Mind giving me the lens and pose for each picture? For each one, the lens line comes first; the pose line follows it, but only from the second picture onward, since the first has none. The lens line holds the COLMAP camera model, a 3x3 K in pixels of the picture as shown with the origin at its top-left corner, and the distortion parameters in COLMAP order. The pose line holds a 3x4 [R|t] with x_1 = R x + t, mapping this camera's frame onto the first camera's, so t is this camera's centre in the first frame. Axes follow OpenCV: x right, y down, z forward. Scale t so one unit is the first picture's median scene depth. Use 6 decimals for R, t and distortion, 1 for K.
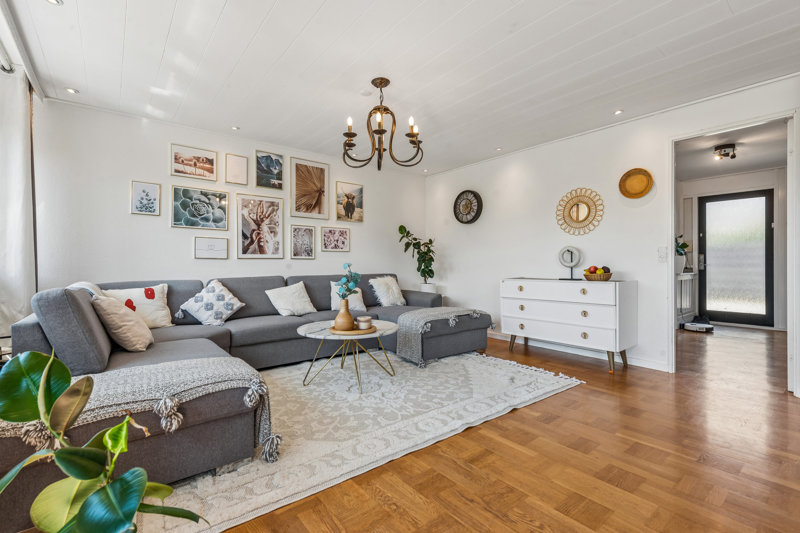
lens RADIAL K [[351.4, 0, 403.8], [0, 351.4, 267.4], [0, 0, 1]] dist [0.002543, -0.001159]
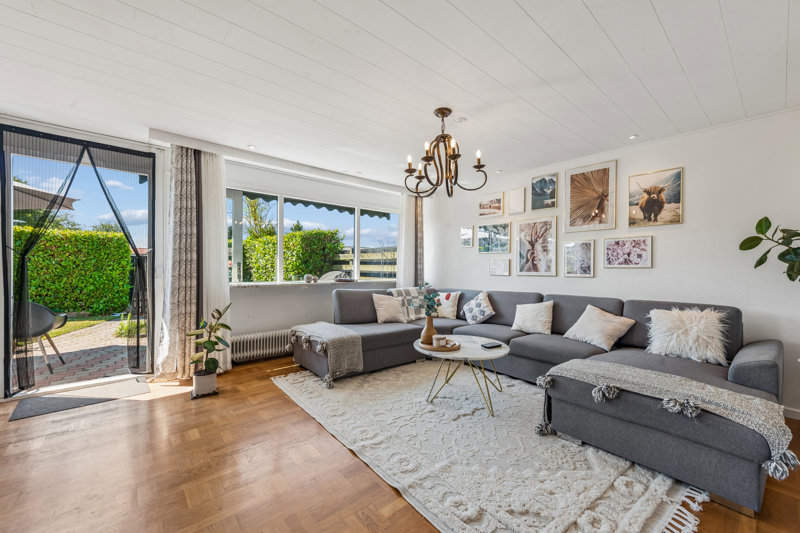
lens RADIAL K [[317.2, 0, 400.0], [0, 317.2, 266.5], [0, 0, 1]] dist [0.001184, -0.000036]
pose [[0.022036, -0.002018, -0.999755, 0.557208], [-0.016445, 0.999862, -0.002381, -0.043861], [0.999622, 0.016493, 0.022000, 0.549945]]
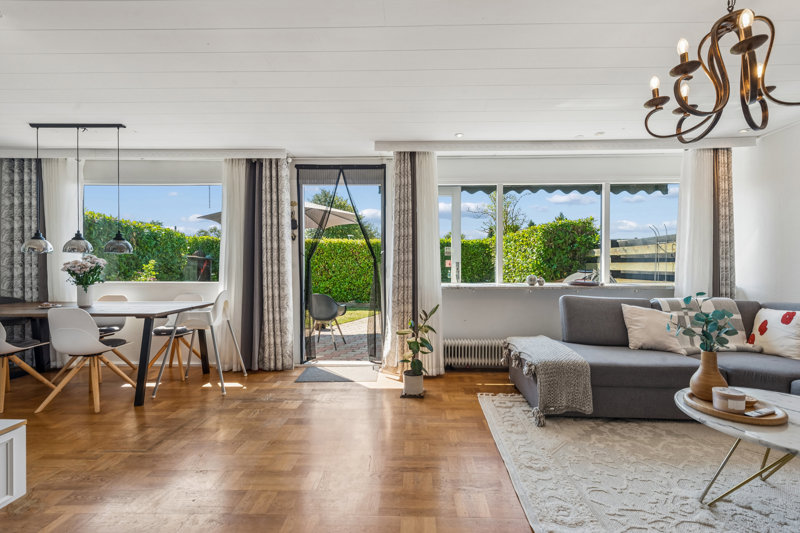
lens RADIAL K [[351.4, 0, 403.8], [0, 351.4, 267.4], [0, 0, 1]] dist [0.002543, -0.001159]
pose [[-0.653815, 0.004010, -0.756644, 0.443026], [-0.003990, 0.999954, 0.008747, -0.043099], [0.756644, 0.008738, -0.653769, 0.625747]]
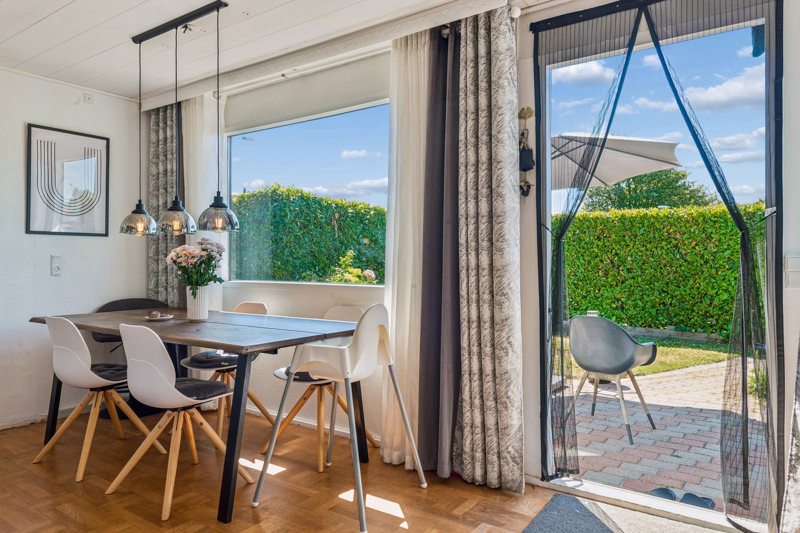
lens RADIAL K [[551.3, 0, 399.9], [0, 551.3, 260.5], [0, 0, 1]] dist [0.024638, -0.001274]
pose [[-0.965298, 0.001777, -0.261145, 0.220633], [0.000551, 0.999988, 0.004768, -0.031725], [0.261151, 0.004459, -0.965288, 0.357939]]
